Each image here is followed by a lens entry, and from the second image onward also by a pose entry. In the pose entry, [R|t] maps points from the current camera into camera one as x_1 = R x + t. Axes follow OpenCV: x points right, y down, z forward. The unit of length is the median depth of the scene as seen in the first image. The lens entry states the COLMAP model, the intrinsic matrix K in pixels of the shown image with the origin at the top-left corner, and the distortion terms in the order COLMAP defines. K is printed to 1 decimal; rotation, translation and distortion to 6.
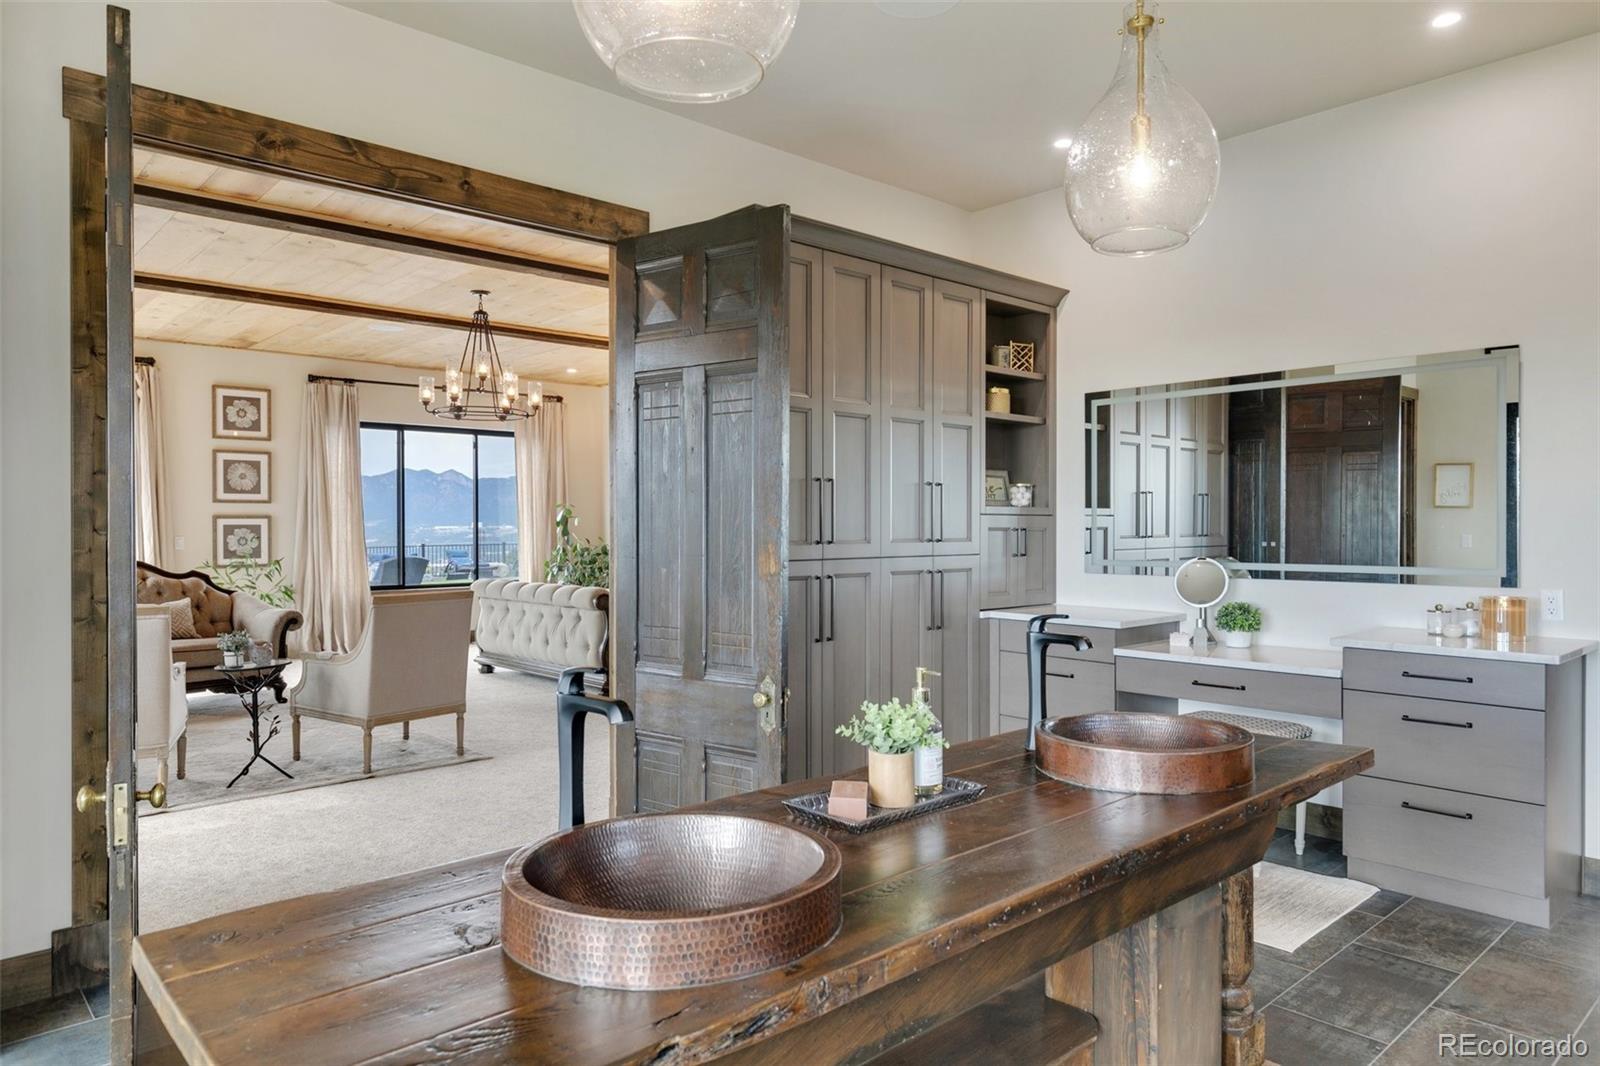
lens RADIAL K [[1029.2, 0, 796.4], [0, 1029.2, 534.6], [0, 0, 1]] dist [0.007517, -0.000007]
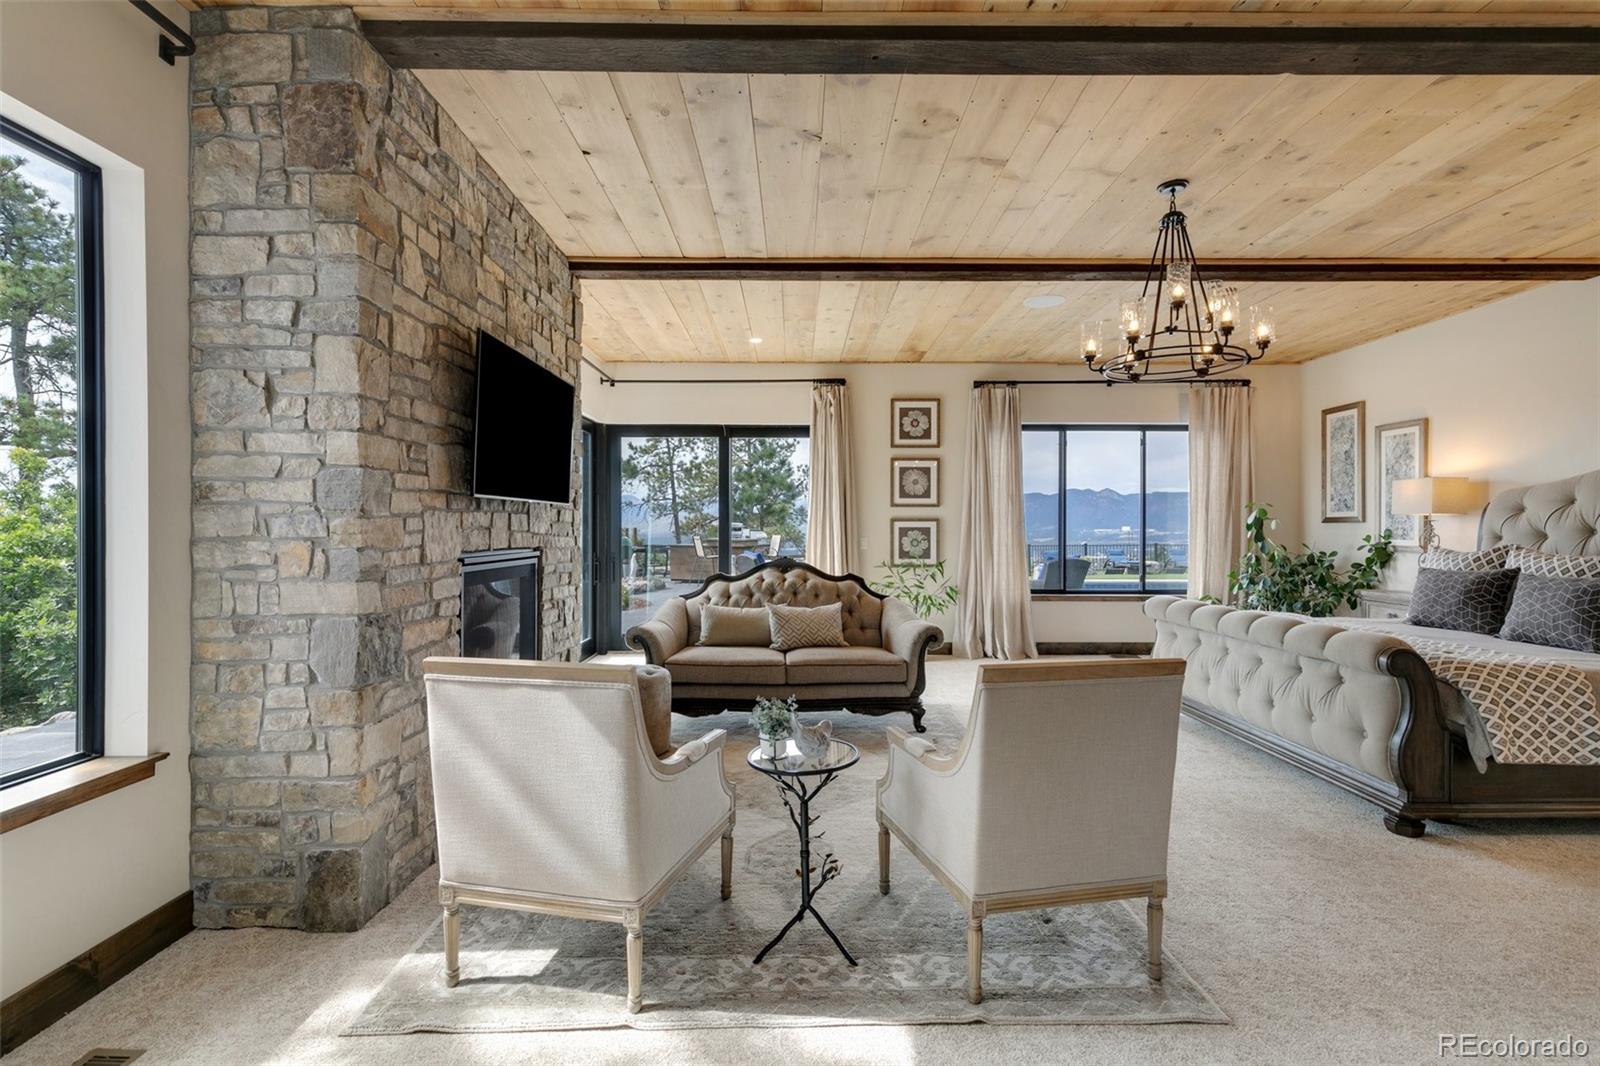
lens RADIAL K [[723.6, 0, 806.4], [0, 723.6, 528.3], [0, 0, 1]] dist [0.012353, -0.000097]
pose [[0.754727, 0.003121, -0.656032, -0.129988], [-0.009306, 0.999939, -0.005950, -0.002851], [0.655973, 0.010596, 0.754710, 0.360842]]
